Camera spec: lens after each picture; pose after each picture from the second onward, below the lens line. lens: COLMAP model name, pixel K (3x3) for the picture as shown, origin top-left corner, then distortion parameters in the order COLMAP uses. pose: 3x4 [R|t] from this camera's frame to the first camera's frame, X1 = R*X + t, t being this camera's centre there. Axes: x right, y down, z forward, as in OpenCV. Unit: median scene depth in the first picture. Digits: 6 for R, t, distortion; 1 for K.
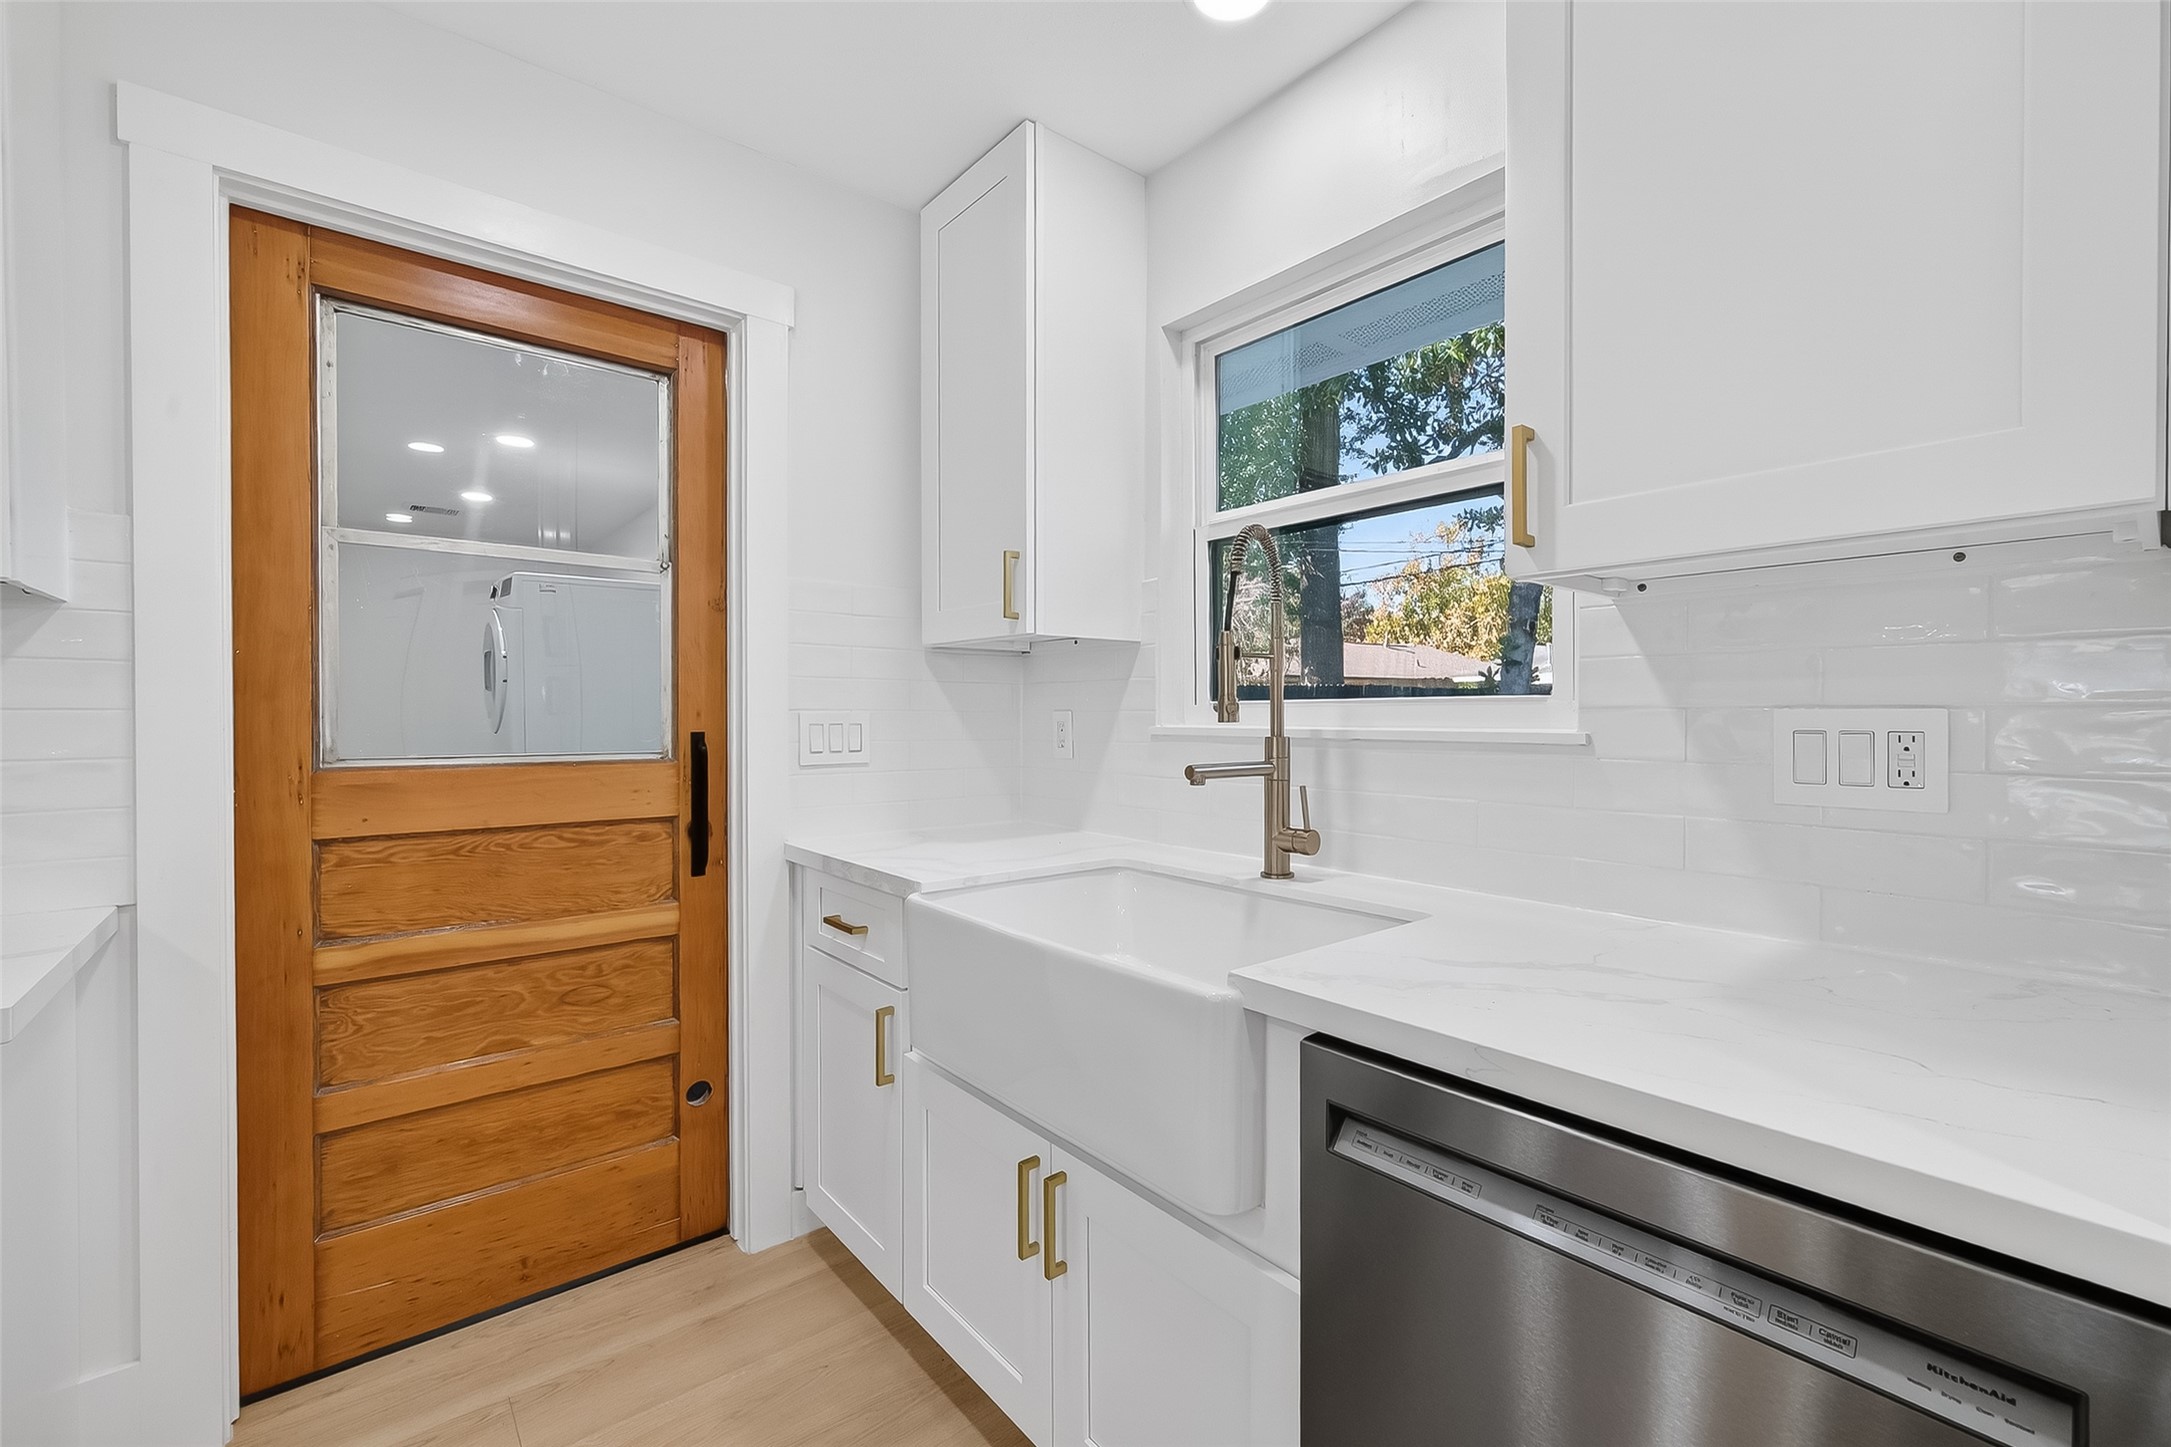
lens RADIAL K [[901.9, 0, 1075.2], [0, 901.9, 721.2], [0, 0, 1]] dist [0.002649, -0.000233]
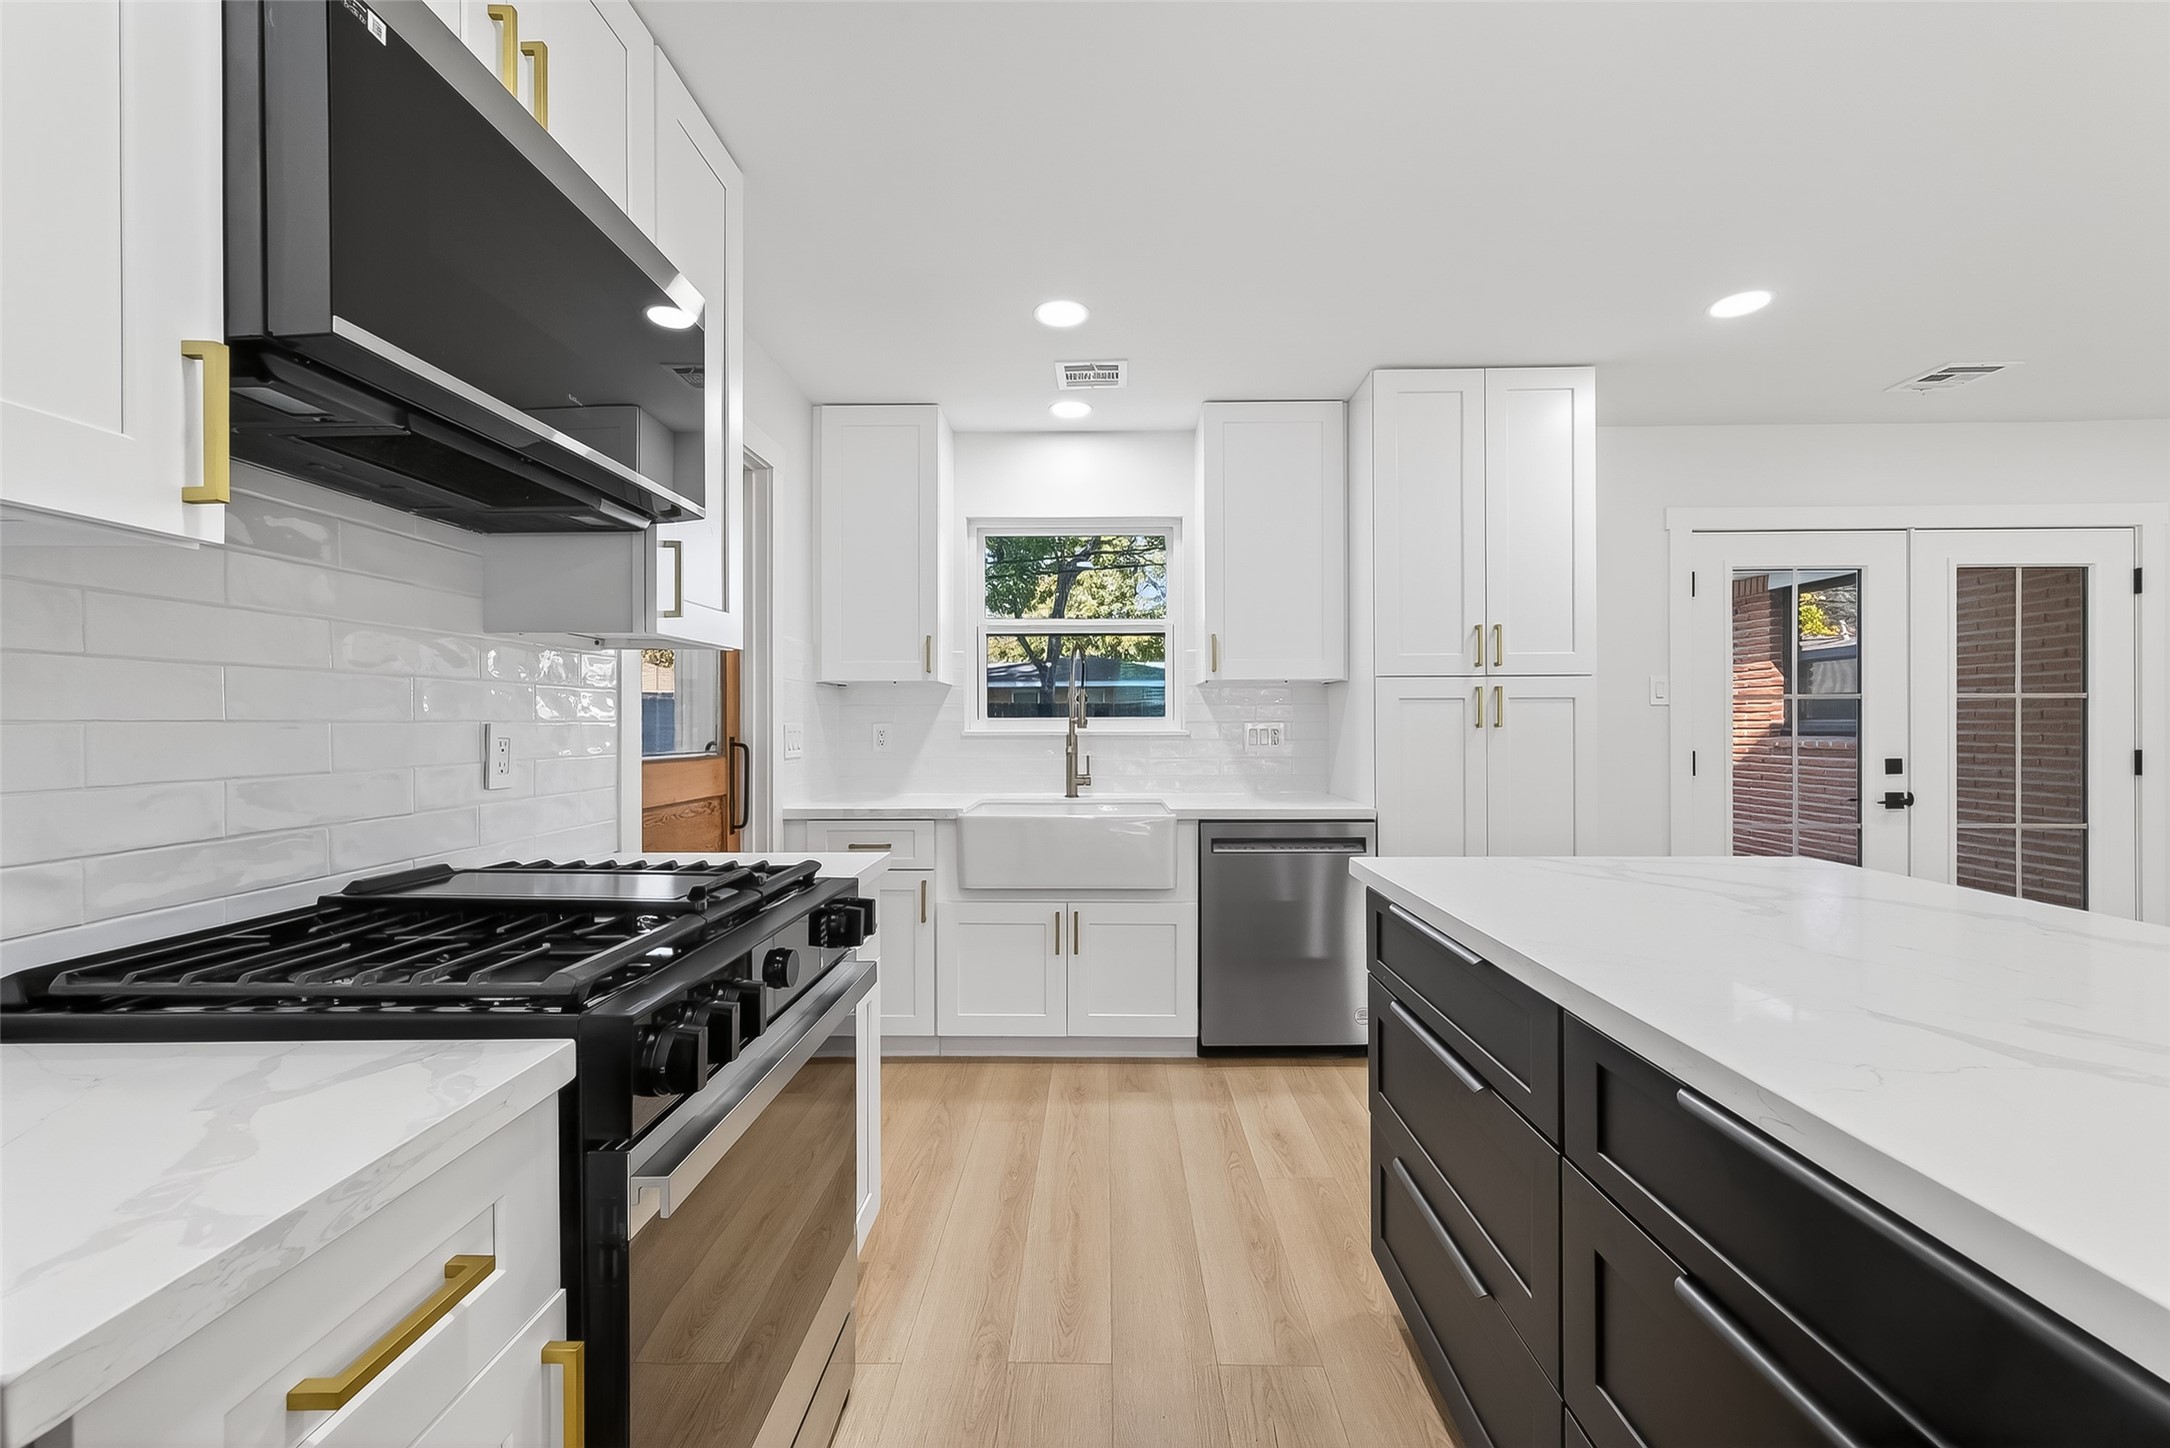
lens RADIAL K [[896.7, 0, 1083.0], [0, 896.7, 716.1], [0, 0, 1]] dist [-0.000969, 0.000458]
pose [[0.662917, 0.004699, 0.748678, -1.327550], [0.008232, 0.999874, -0.013564, 0.000646], [-0.748648, 0.015155, 0.662794, -0.470486]]
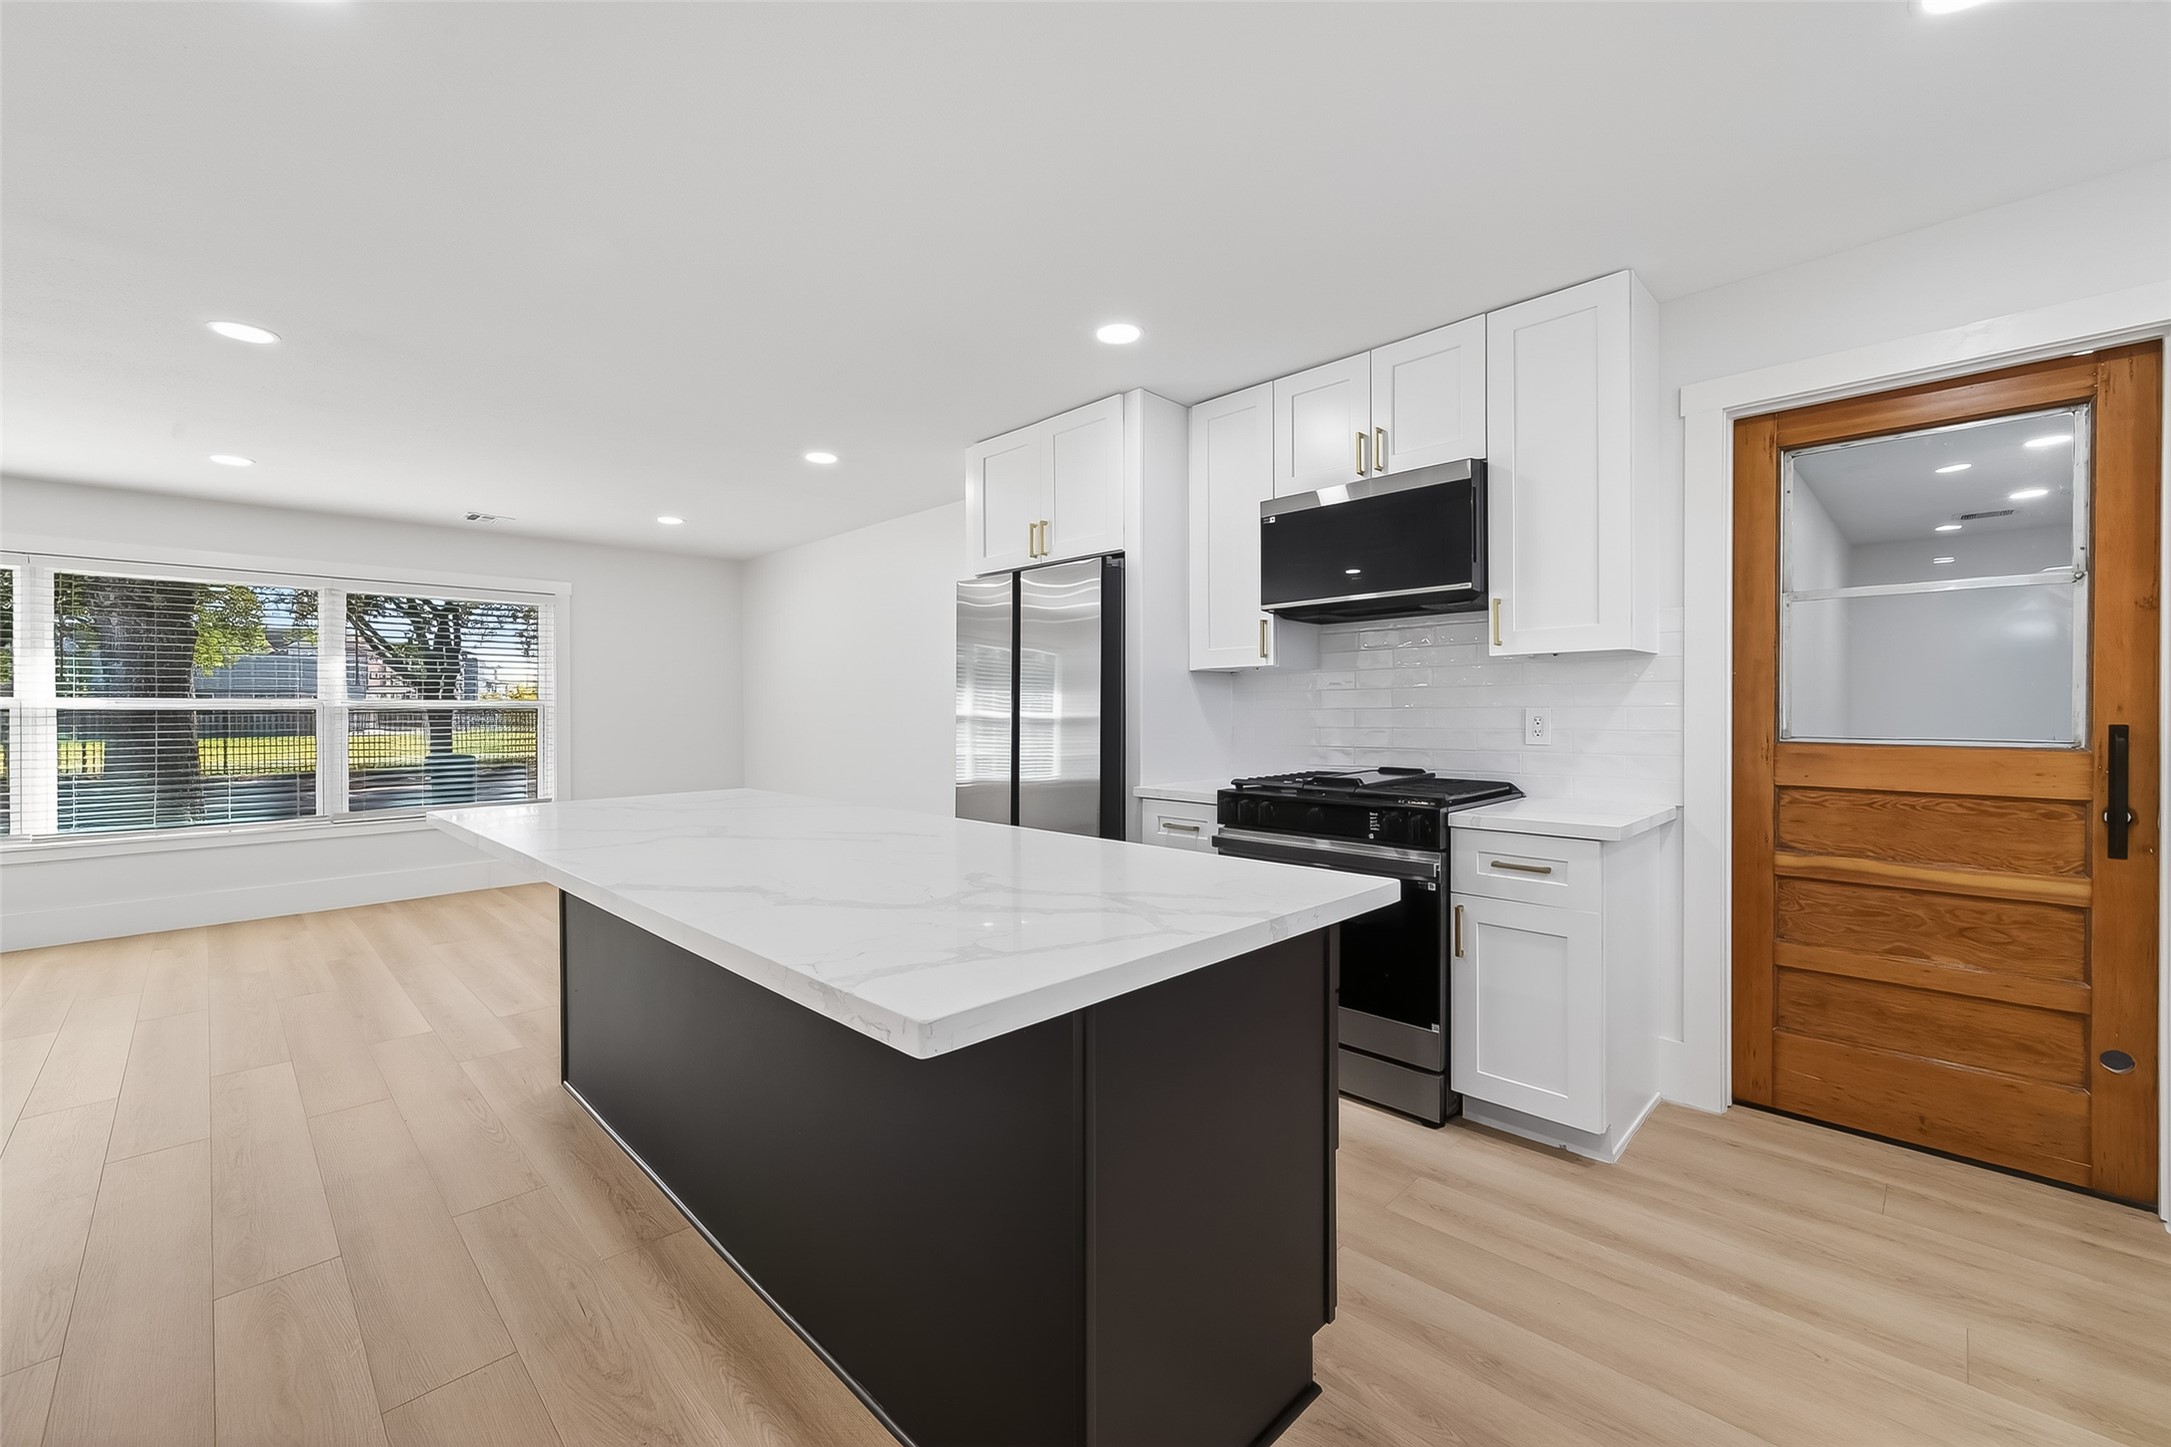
lens RADIAL K [[897.1, 0, 1083.5], [0, 897.1, 715.6], [0, 0, 1]] dist [-0.000969, 0.000458]
pose [[0.096155, 0.005627, -0.995350, 0.599828], [-0.006543, 0.999966, 0.005021, 0.004213], [0.995345, 0.006030, 0.096188, -0.373552]]
